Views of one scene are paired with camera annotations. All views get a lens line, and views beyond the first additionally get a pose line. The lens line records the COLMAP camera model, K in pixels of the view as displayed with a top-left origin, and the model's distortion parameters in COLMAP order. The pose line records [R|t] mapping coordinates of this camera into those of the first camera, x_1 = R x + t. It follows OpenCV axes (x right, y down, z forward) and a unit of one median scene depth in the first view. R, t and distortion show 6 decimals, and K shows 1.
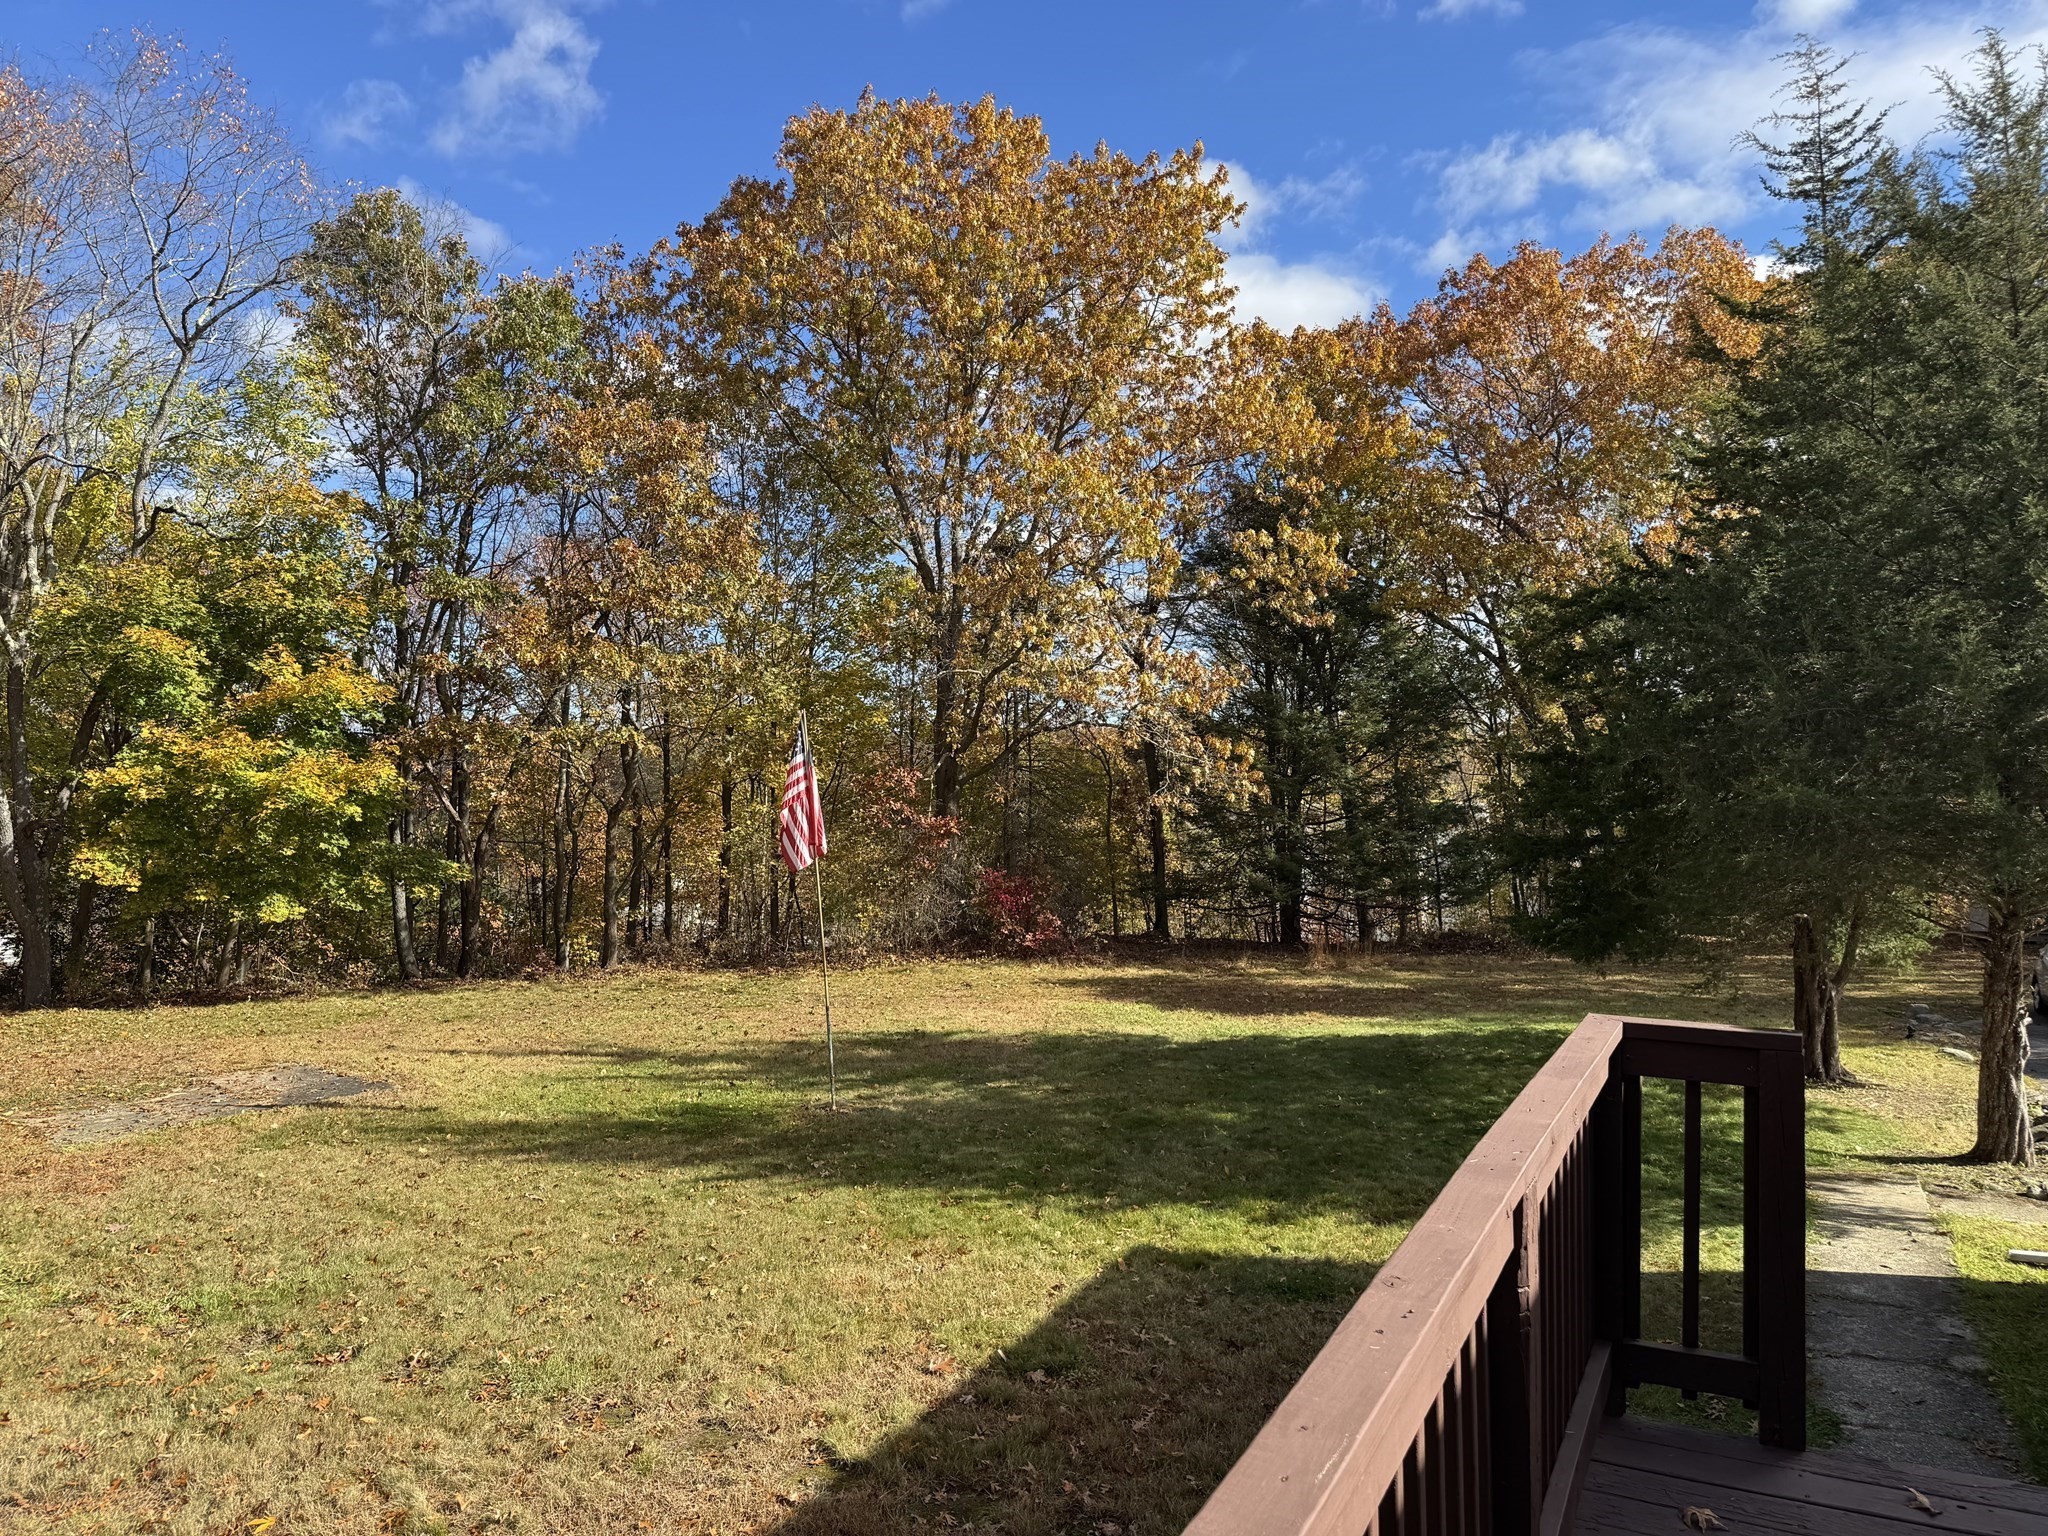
lens RADIAL K [[1438.8, 0, 1044.2], [0, 1438.8, 771.1], [0, 0, 1]] dist [0.068219, -0.088752]
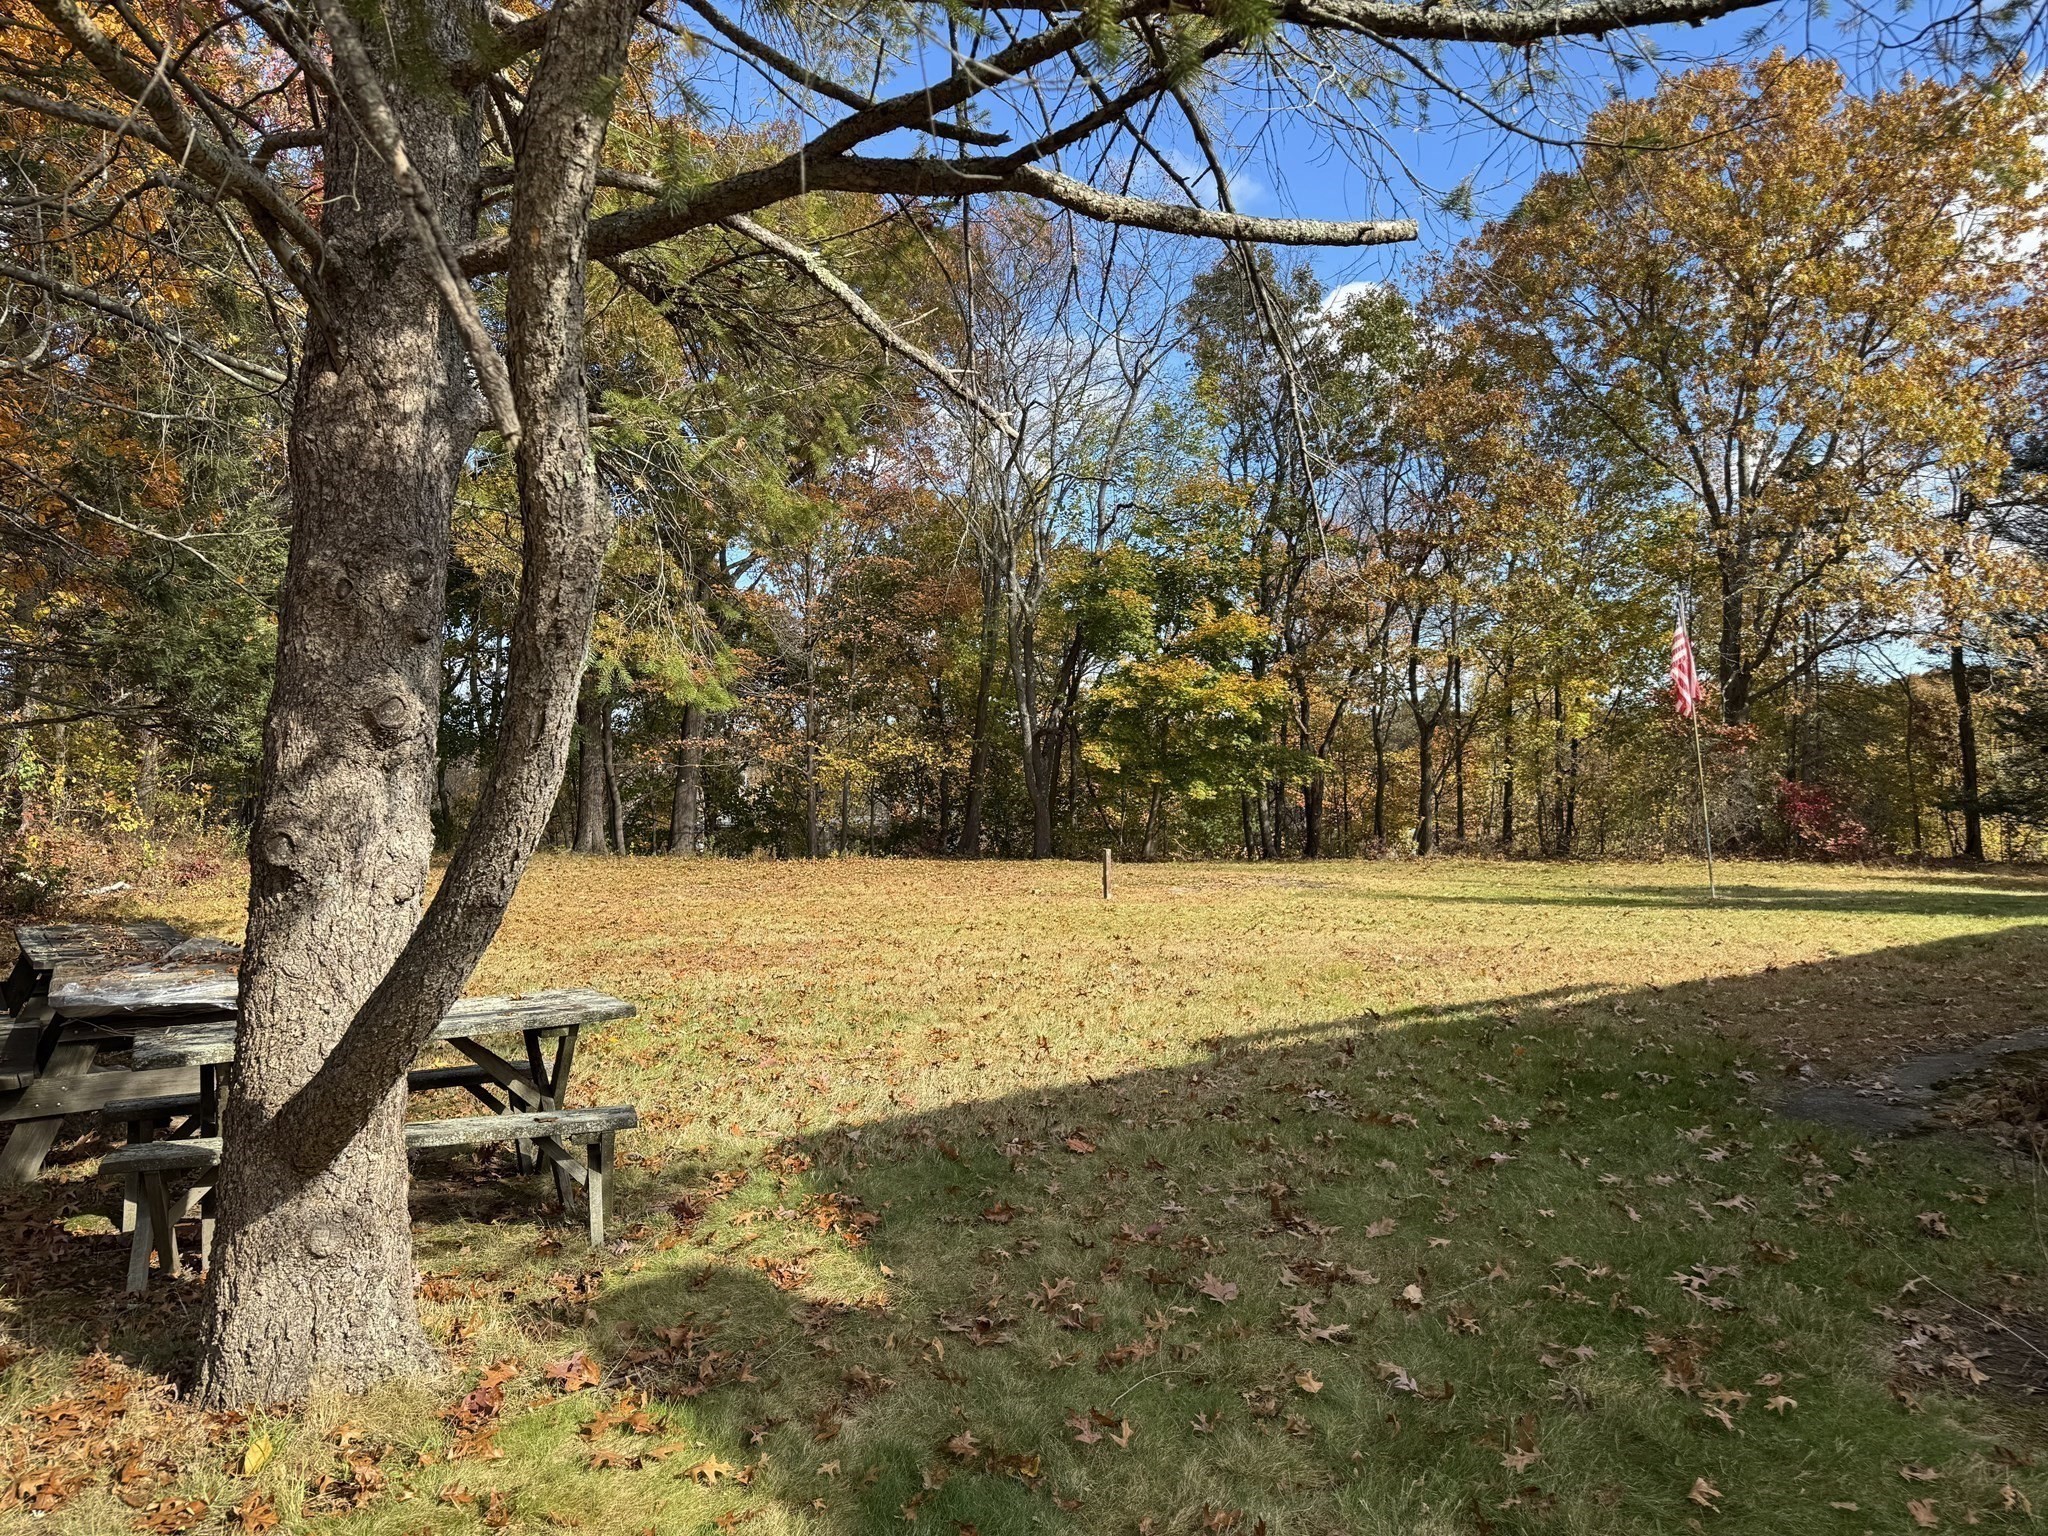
lens RADIAL K [[1438.8, 0, 1001.6], [0, 1438.8, 762.5], [0, 0, 1]] dist [0.068219, -0.088752]
pose [[0.884310, -0.009785, -0.466799, -0.056940], [0.012845, 0.999912, 0.003374, 0.054774], [0.466724, -0.008979, 0.884357, -0.246606]]
